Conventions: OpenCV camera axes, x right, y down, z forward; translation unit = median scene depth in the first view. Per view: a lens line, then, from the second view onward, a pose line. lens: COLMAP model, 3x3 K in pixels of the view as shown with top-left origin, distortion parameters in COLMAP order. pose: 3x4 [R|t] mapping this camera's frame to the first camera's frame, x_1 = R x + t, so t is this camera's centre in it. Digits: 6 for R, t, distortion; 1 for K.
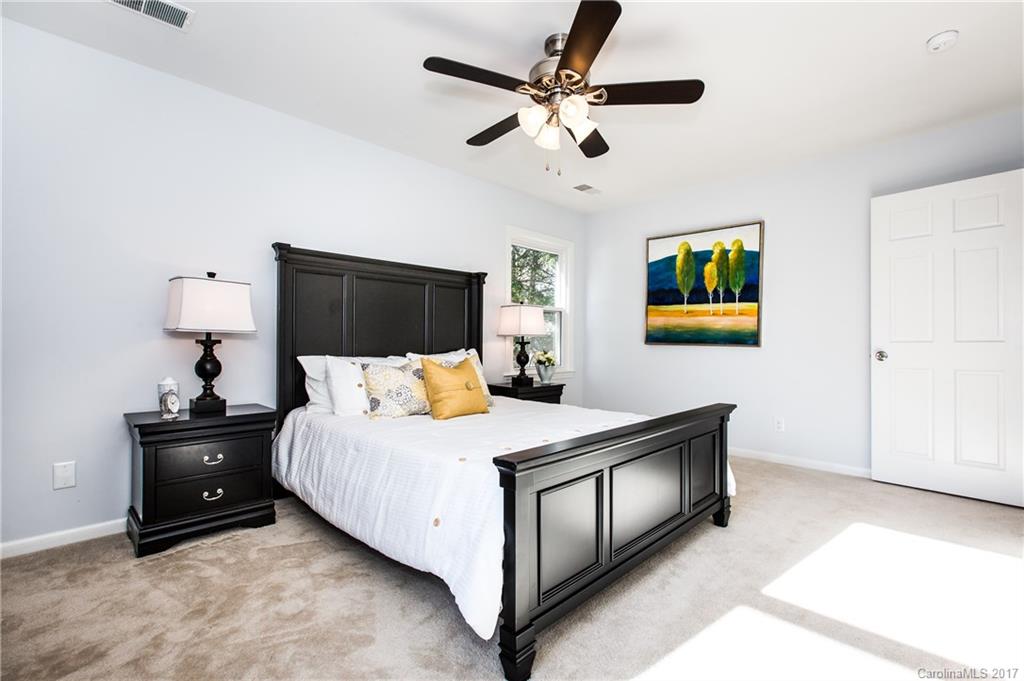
lens RADIAL K [[458.1, 0, 518.6], [0, 458.1, 334.5], [0, 0, 1]] dist [-0.001902, -0.001490]
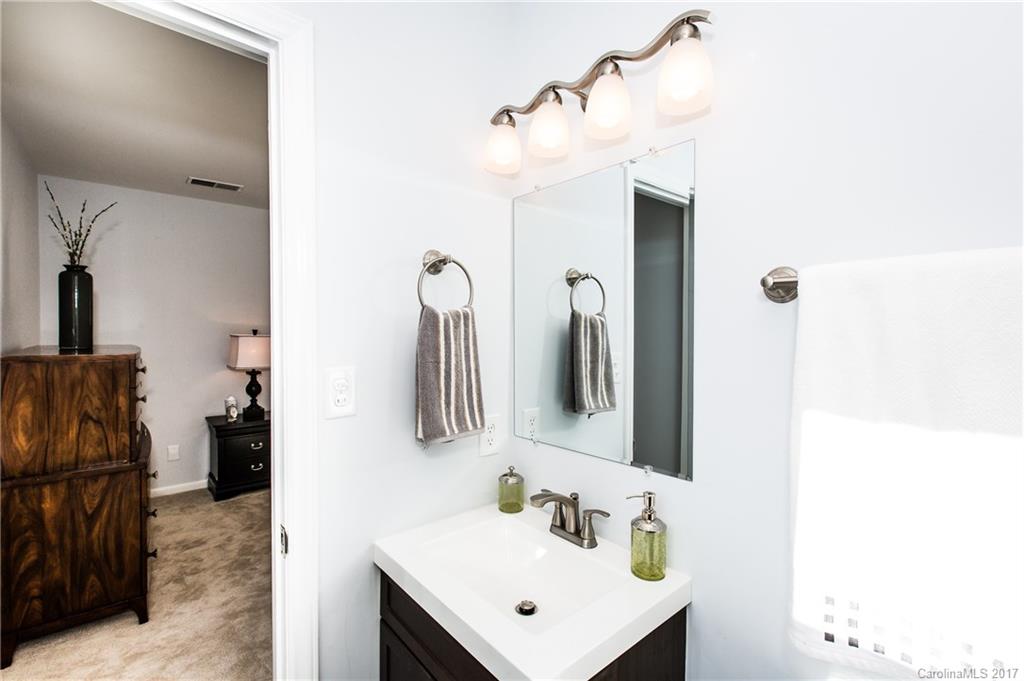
lens RADIAL K [[458.1, 0, 509.8], [0, 458.1, 333.8], [0, 0, 1]] dist [-0.001902, -0.001490]
pose [[0.995897, 0.011536, -0.089755, 0.394191], [-0.008980, 0.999544, 0.028829, -0.192659], [0.090047, -0.027905, 0.995547, -0.563145]]
